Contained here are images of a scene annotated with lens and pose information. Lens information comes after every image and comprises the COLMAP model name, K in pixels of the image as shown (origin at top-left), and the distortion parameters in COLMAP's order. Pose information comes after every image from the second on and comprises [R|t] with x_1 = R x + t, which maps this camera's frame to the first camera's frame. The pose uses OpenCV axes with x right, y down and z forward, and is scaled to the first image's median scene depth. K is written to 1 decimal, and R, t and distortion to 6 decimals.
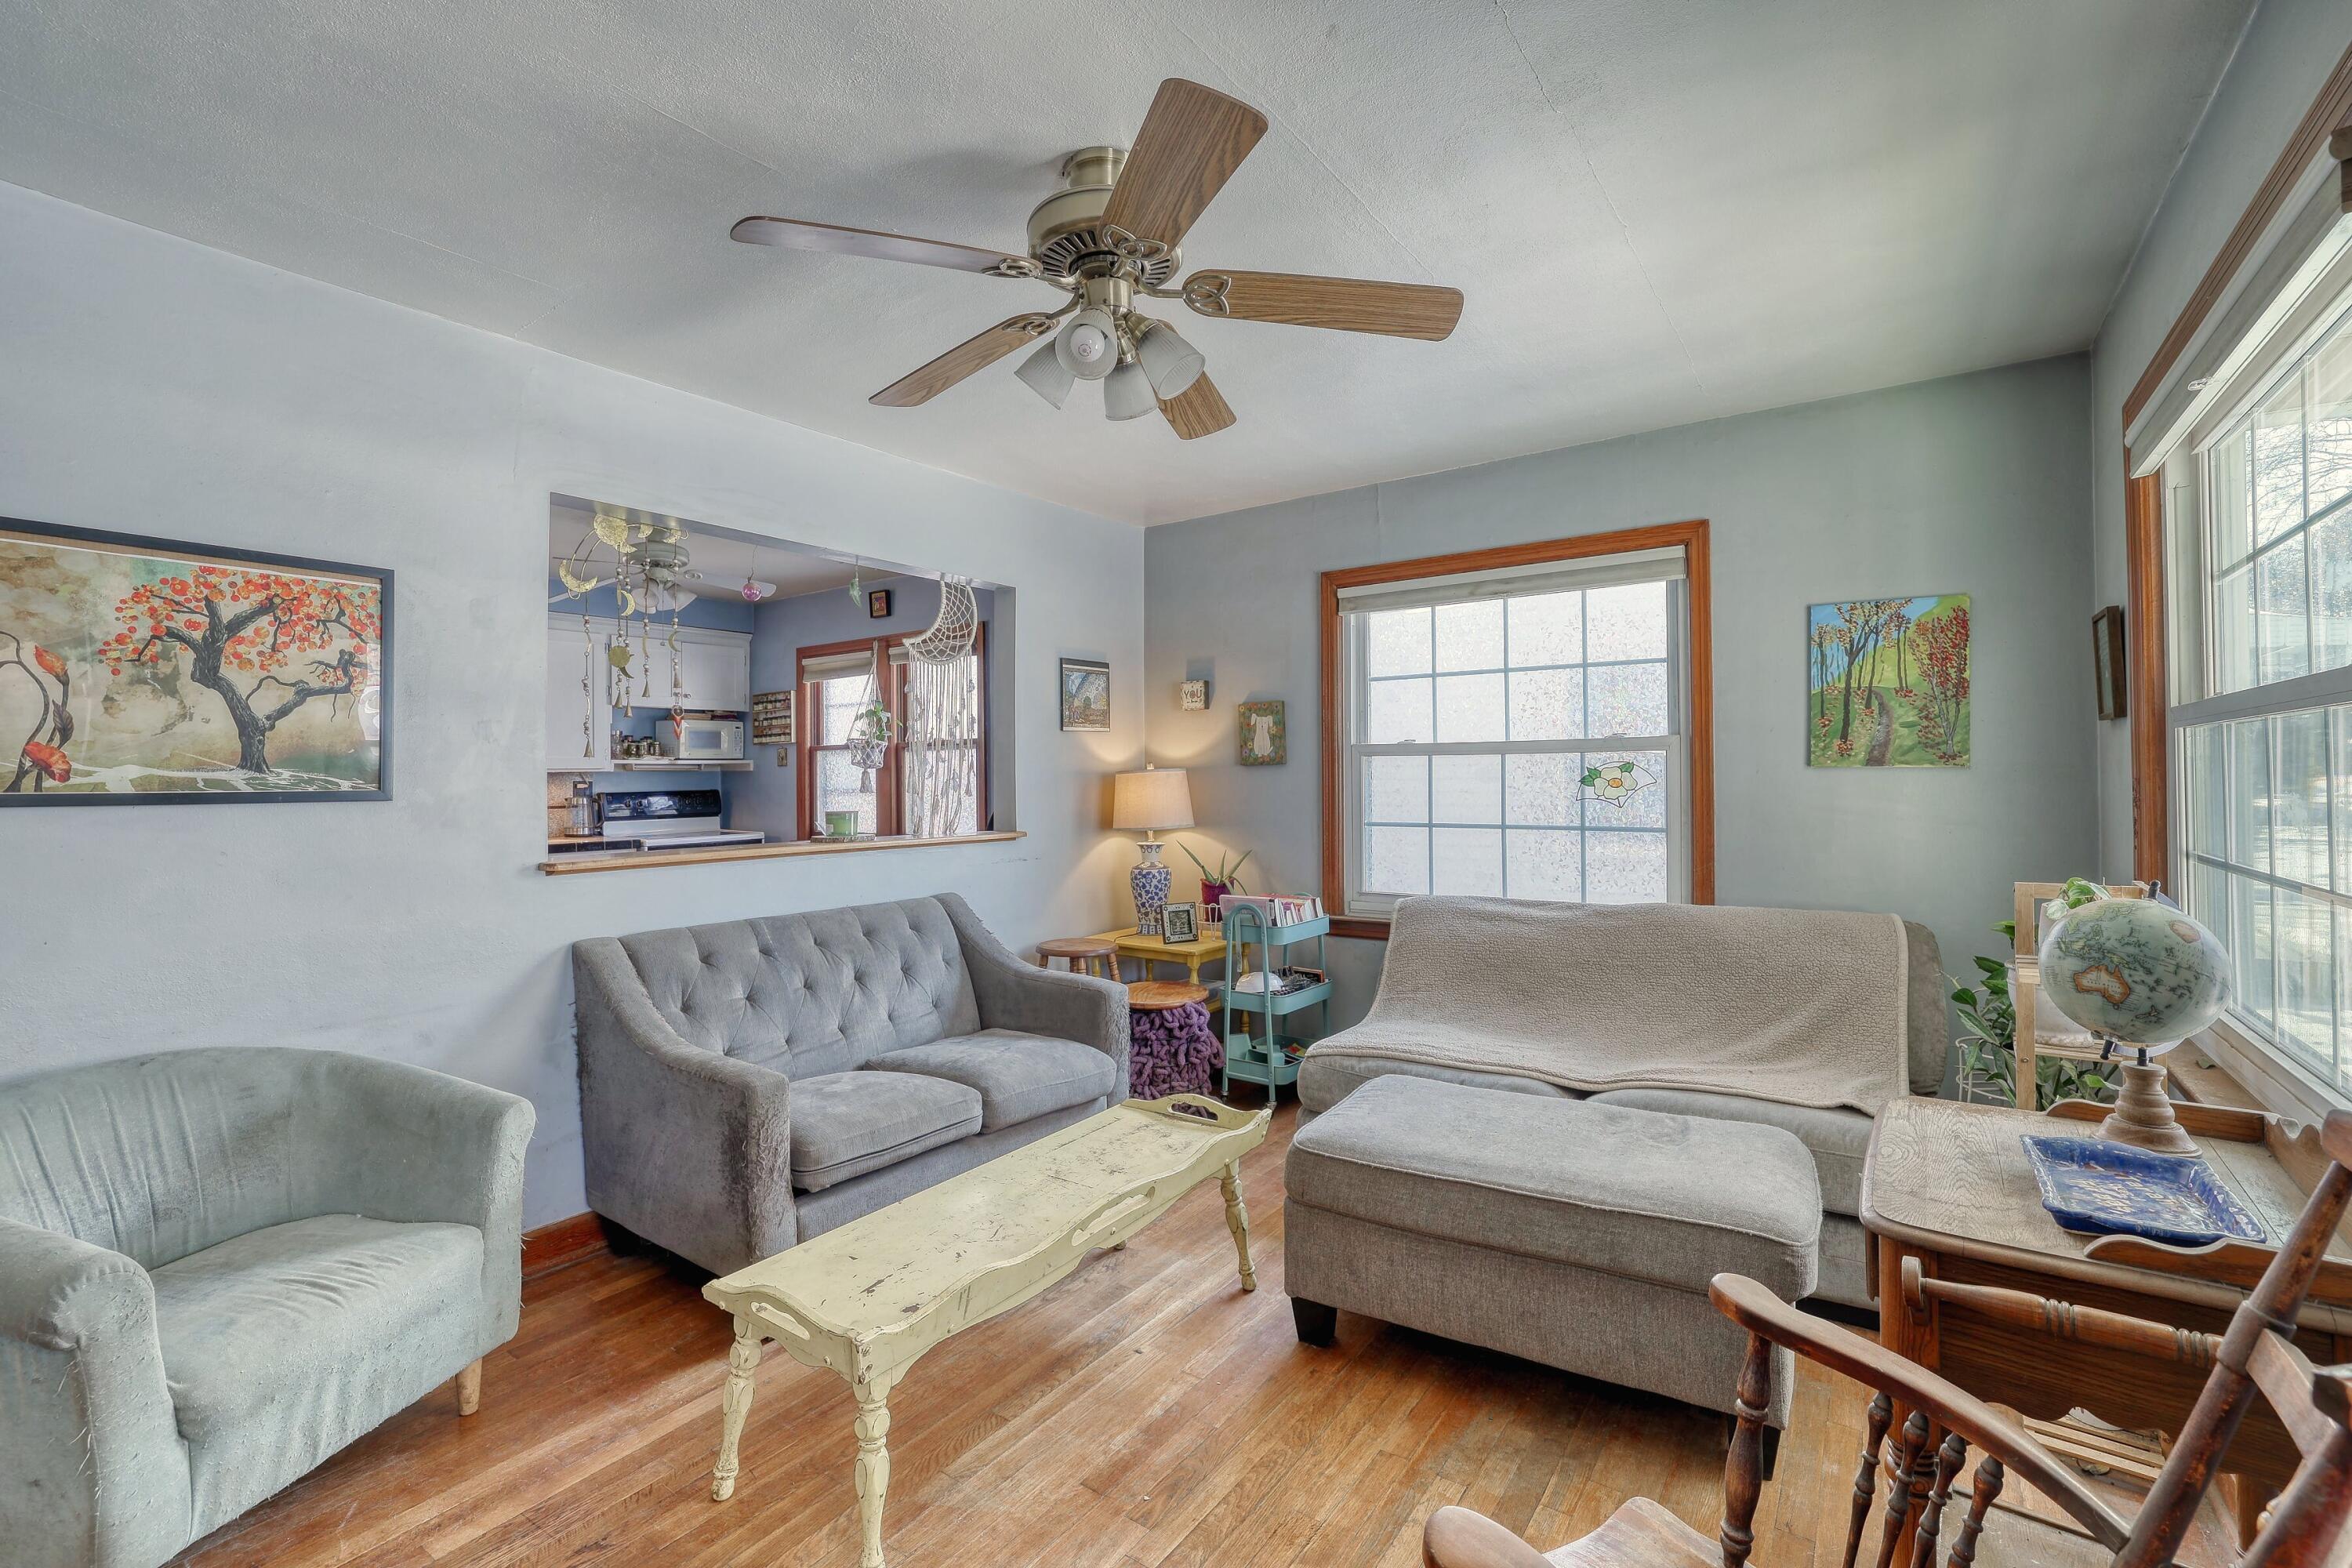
lens RADIAL K [[1019.7, 0, 1170.9], [0, 1019.7, 782.7], [0, 0, 1]] dist [-0.038346, 0.013289]
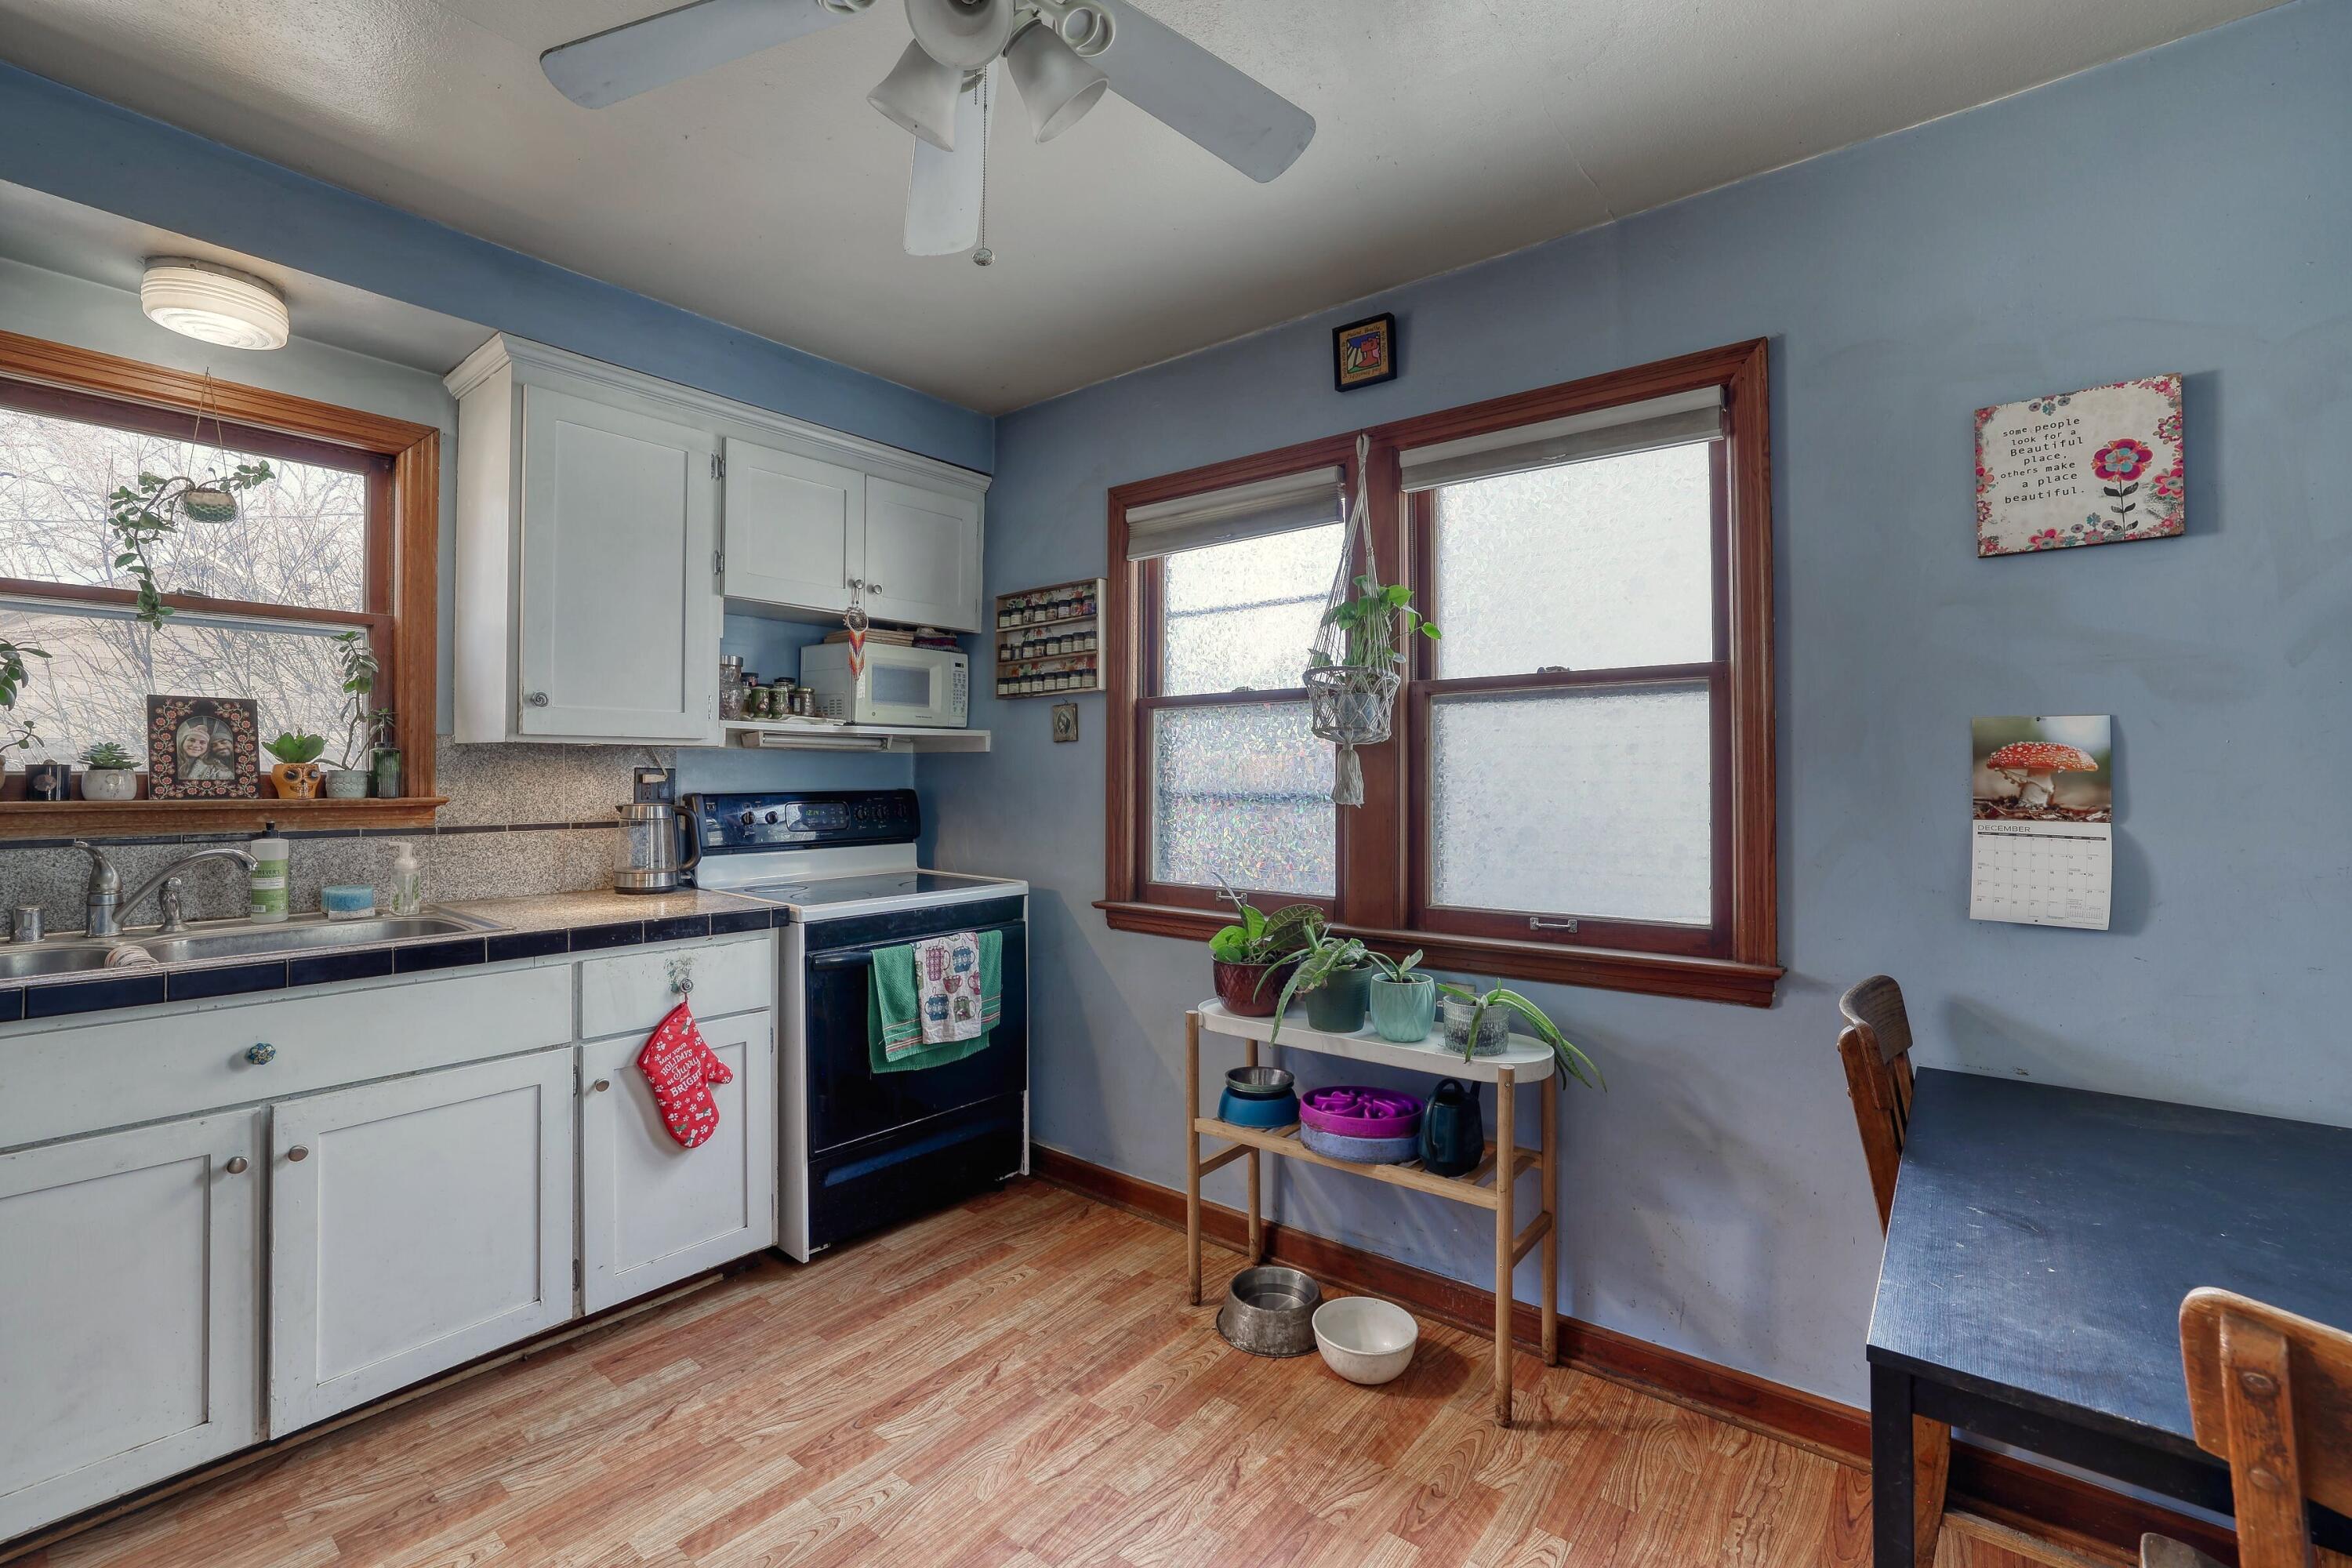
lens RADIAL K [[1019.7, 0, 1133.1], [0, 1019.7, 763.4], [0, 0, 1]] dist [-0.038346, 0.013289]
pose [[0.997687, 0.012986, -0.066721, -0.581402], [-0.014060, 0.999779, -0.015657, 0.001035], [0.066502, 0.016558, 0.997649, 0.961515]]
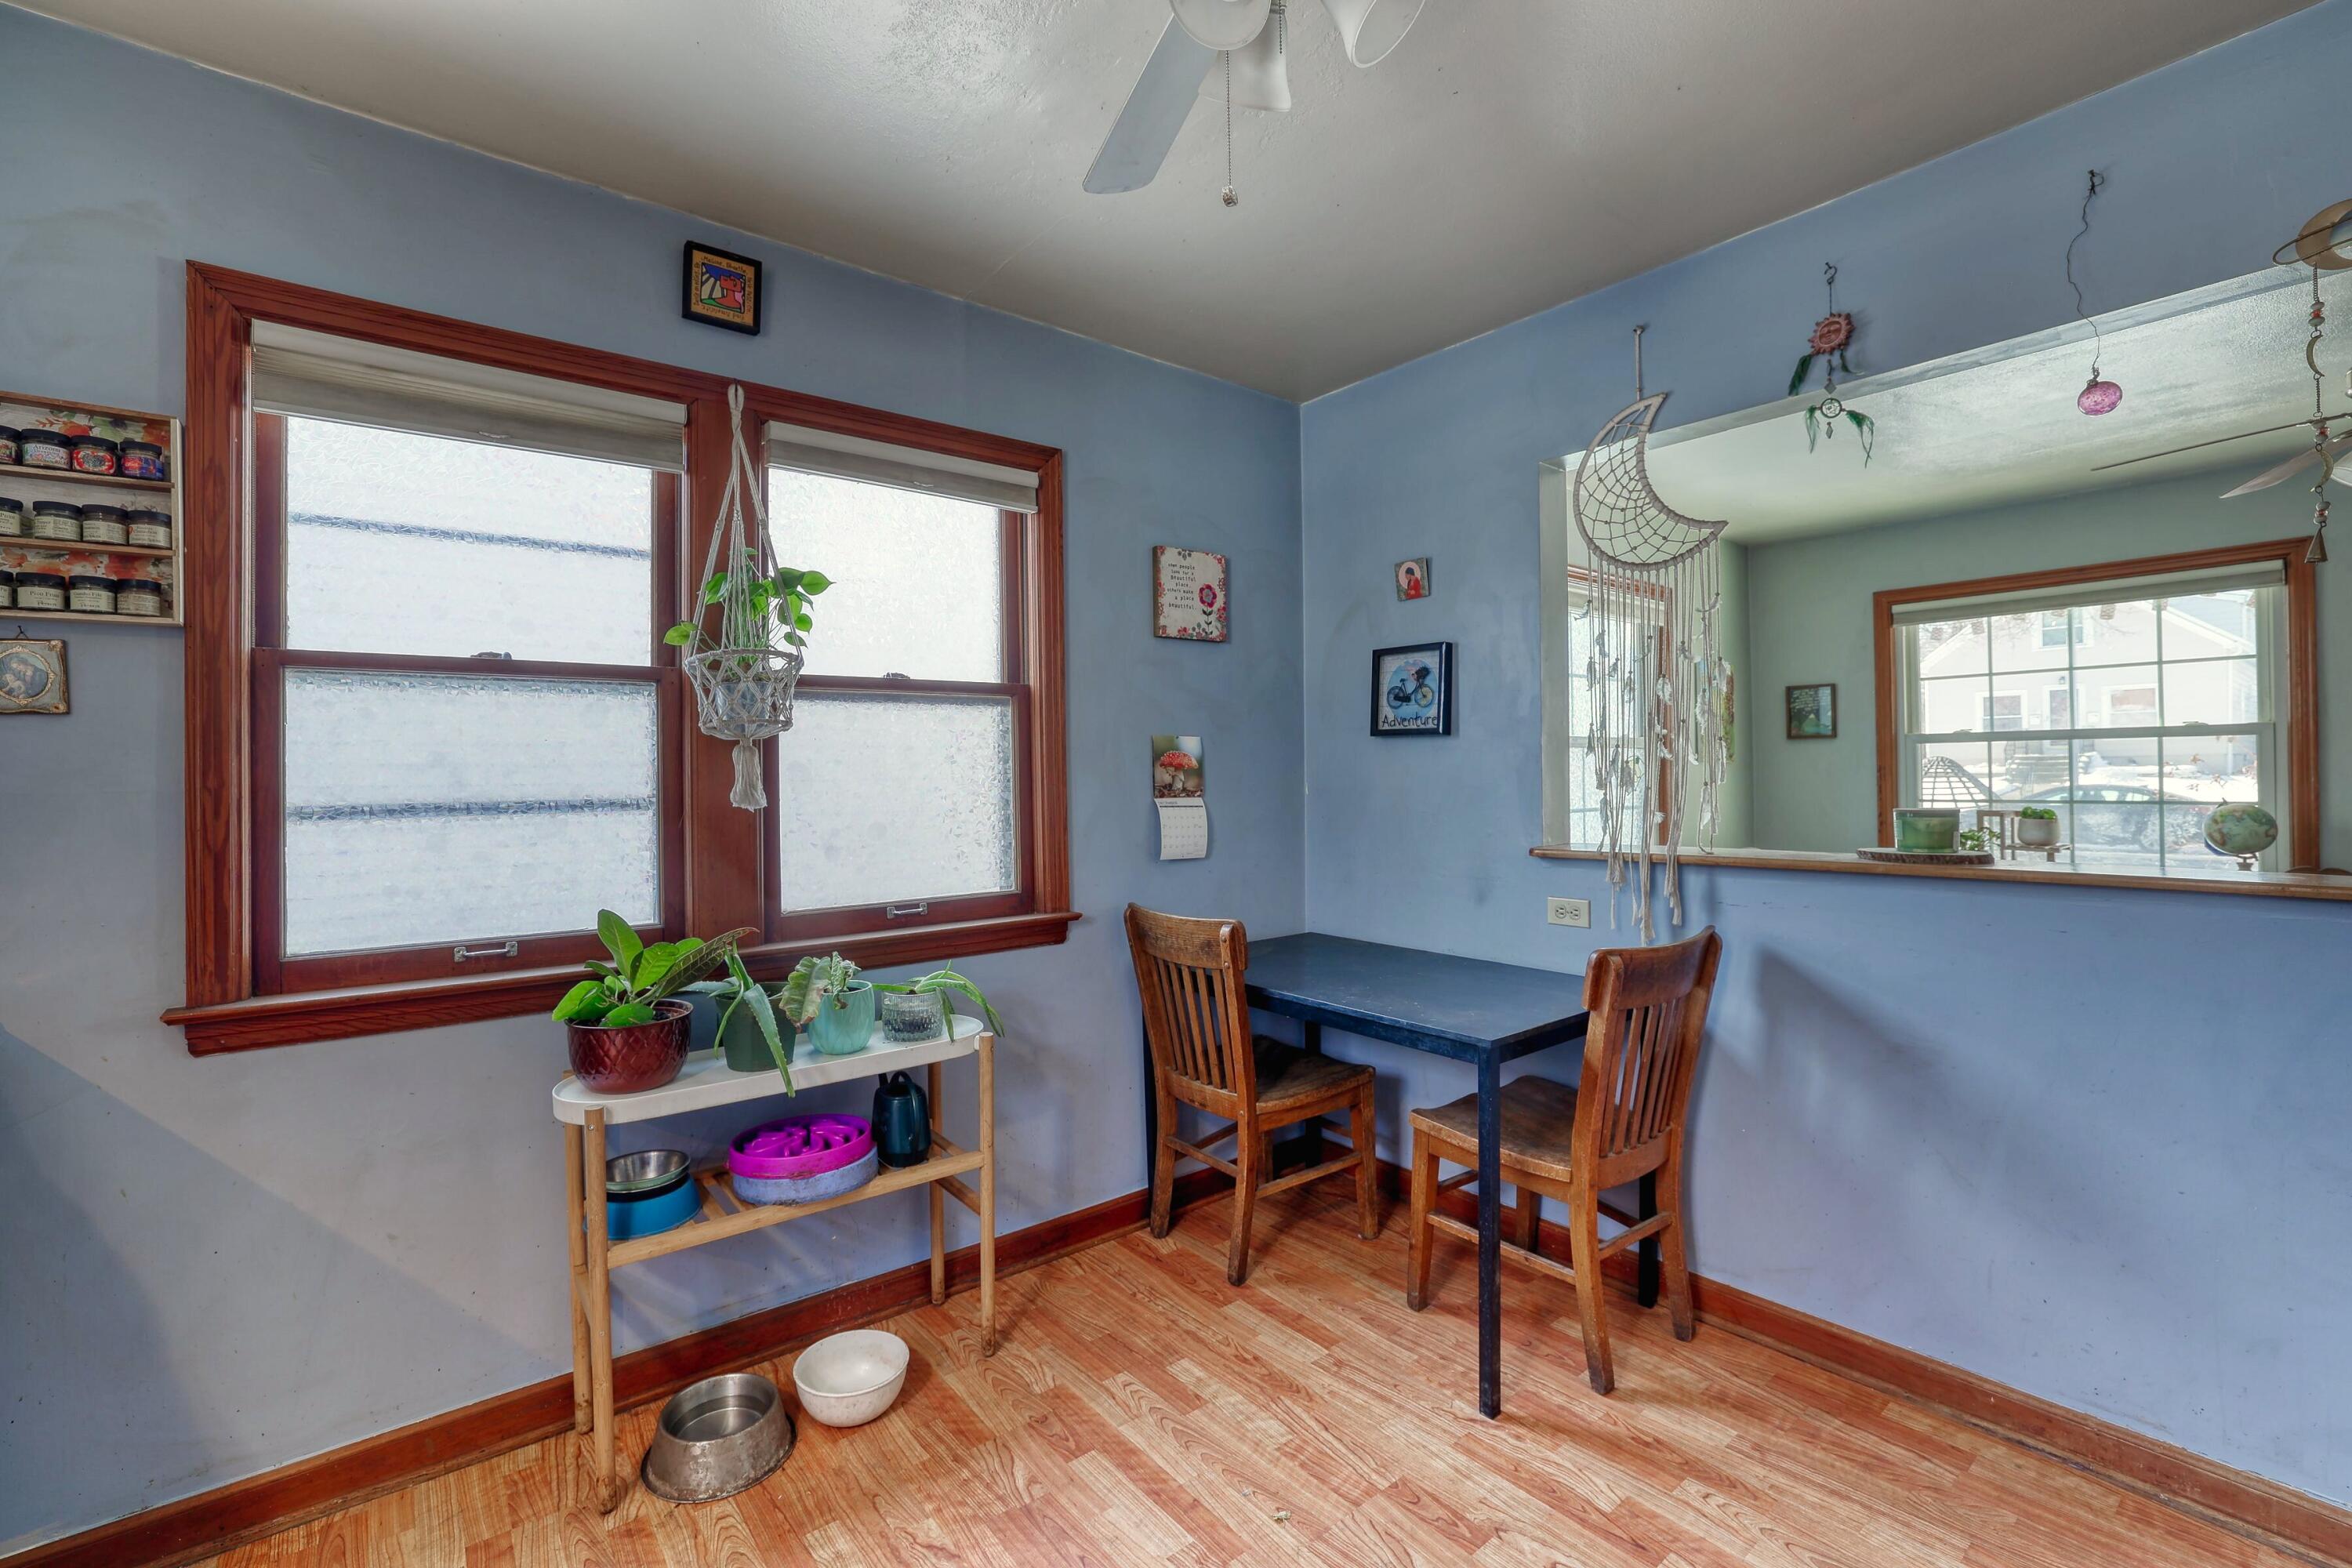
lens RADIAL K [[1019.7, 0, 1174.1], [0, 1019.7, 763.7], [0, 0, 1]] dist [-0.038346, 0.013289]
pose [[0.265585, 0.018194, 0.963916, -0.970314], [0.011378, 0.999693, -0.022004, 0.005426], [-0.964020, 0.016811, 0.265297, 1.243451]]
